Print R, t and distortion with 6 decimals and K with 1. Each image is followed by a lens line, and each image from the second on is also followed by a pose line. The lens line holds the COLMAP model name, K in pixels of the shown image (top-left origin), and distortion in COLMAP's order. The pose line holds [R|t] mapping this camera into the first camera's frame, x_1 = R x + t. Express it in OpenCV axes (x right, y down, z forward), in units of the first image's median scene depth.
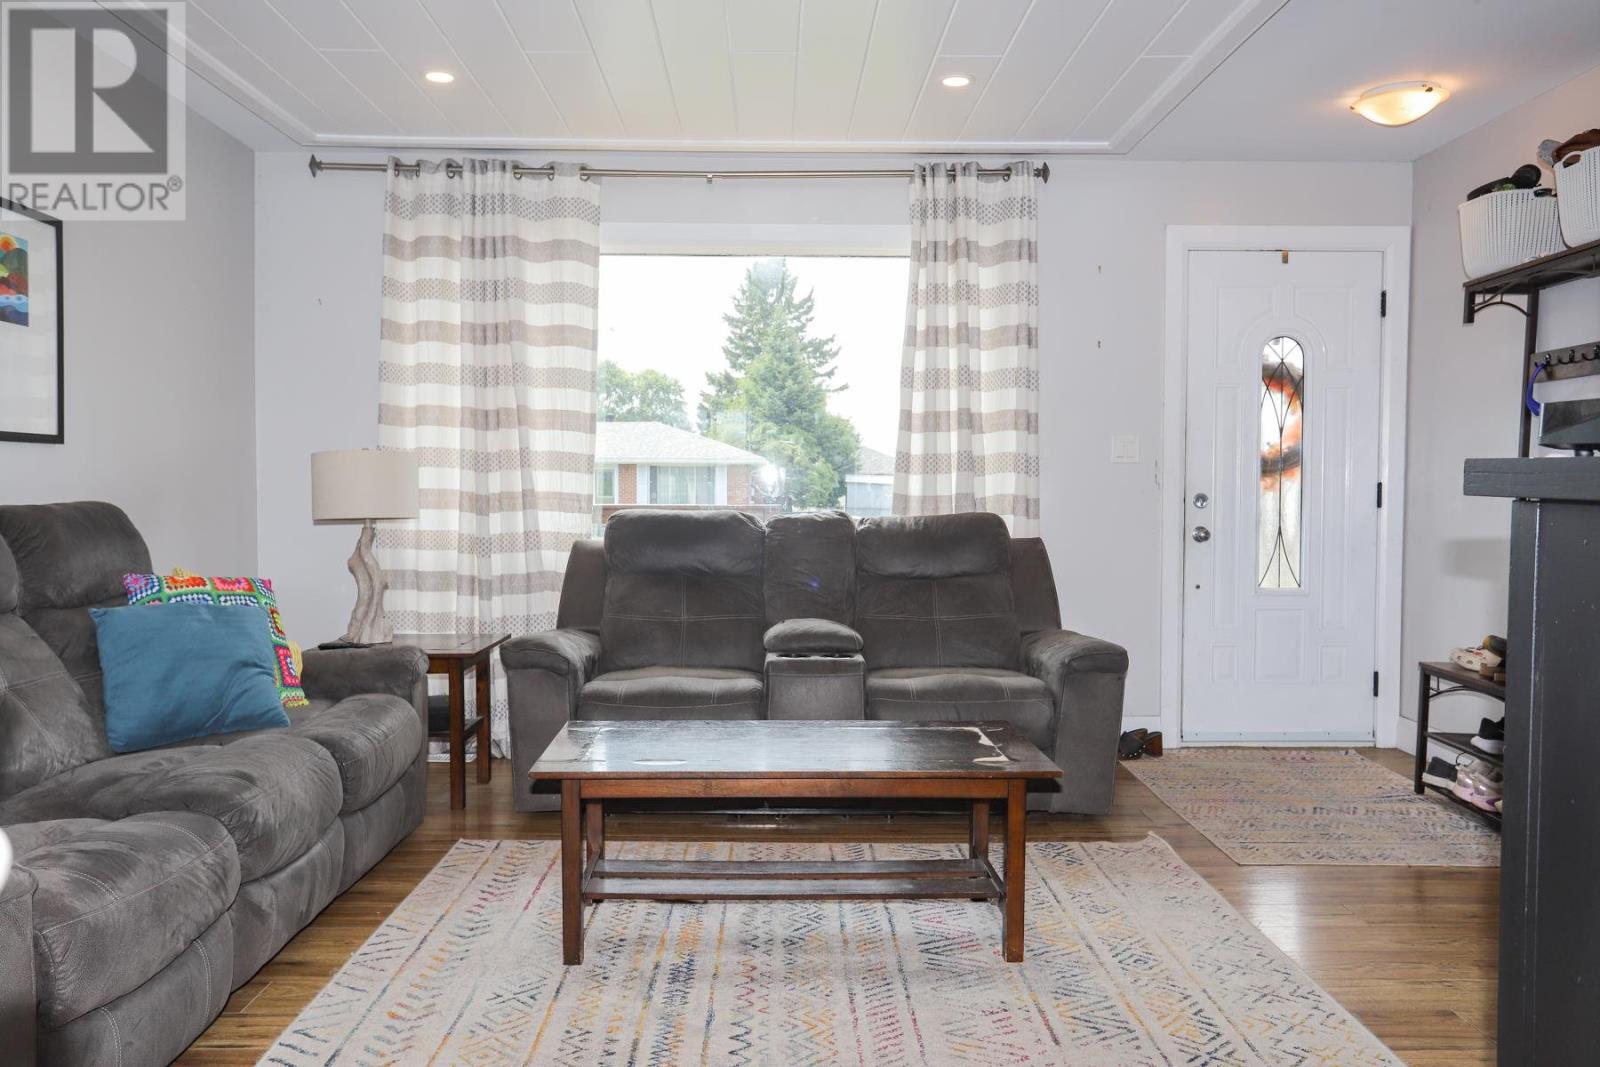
lens RADIAL K [[1260.5, 0, 800.0], [0, 1260.5, 533.5], [0, 0, 1]] dist [-0.008979, 0.034254]
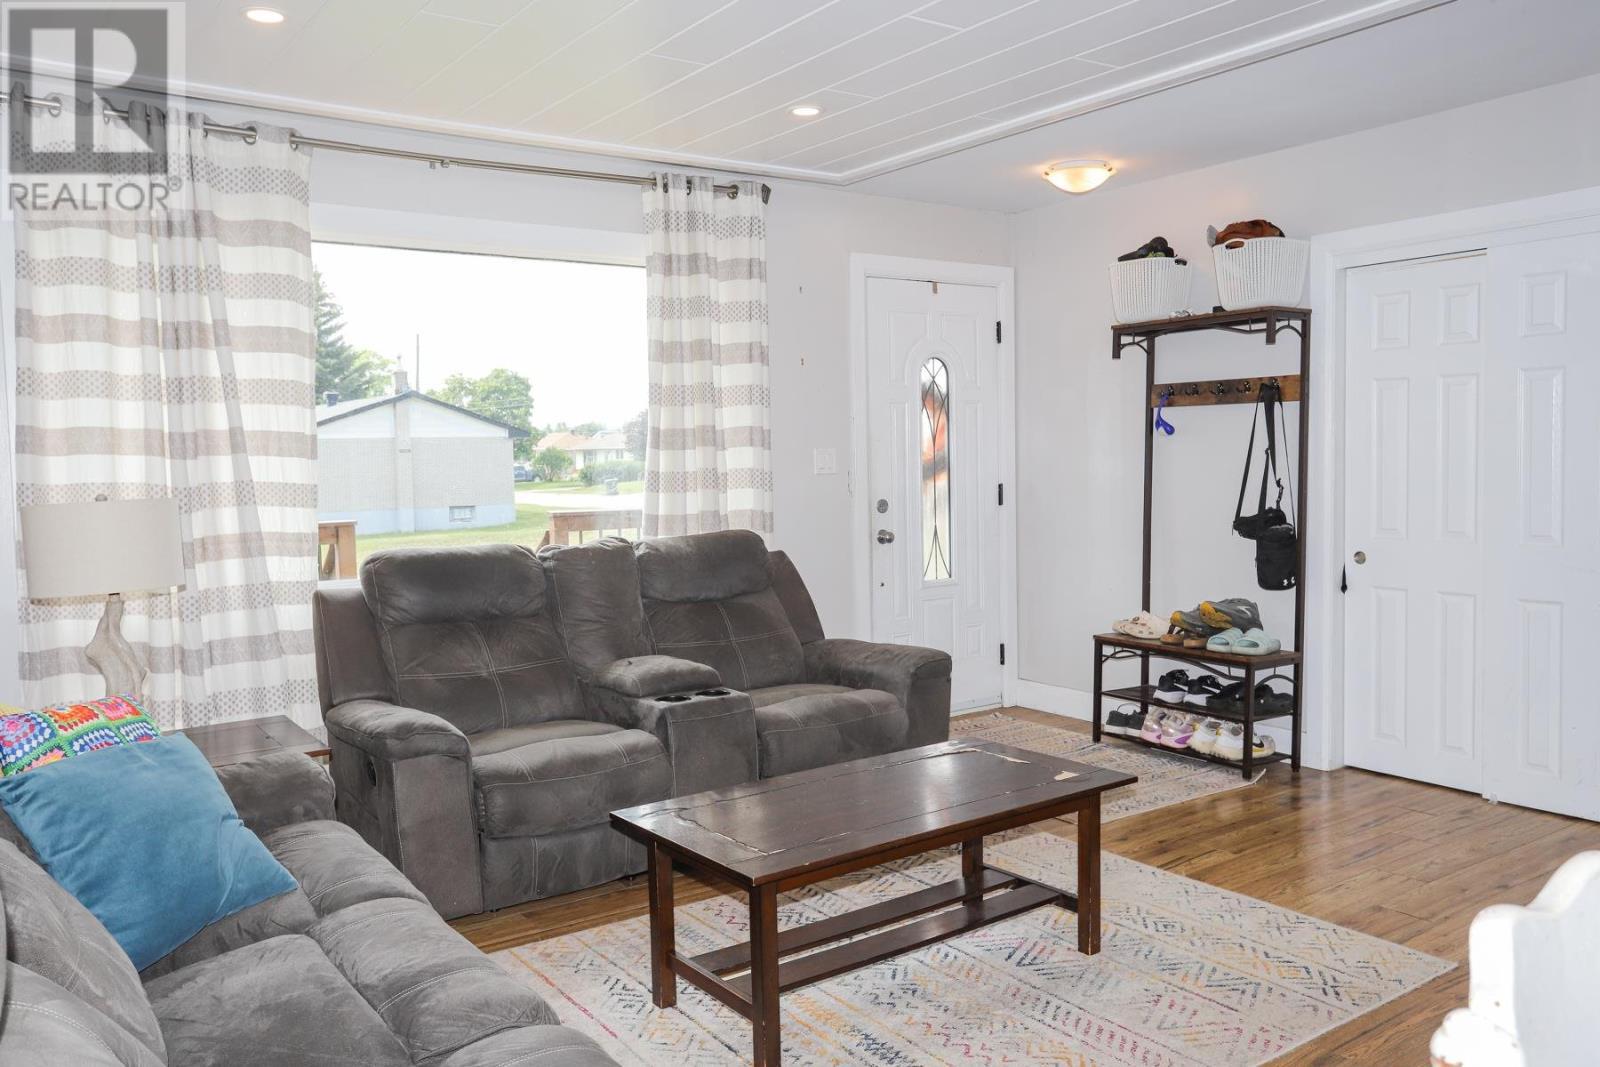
lens RADIAL K [[1274.3, 0, 800.0], [0, 1274.3, 533.5], [0, 0, 1]] dist [-0.040832, 0.089789]
pose [[0.815576, -0.057936, 0.575743, -0.394376], [0.042291, 0.998282, 0.040547, -0.051913], [-0.577103, -0.008720, 0.816625, 0.139142]]
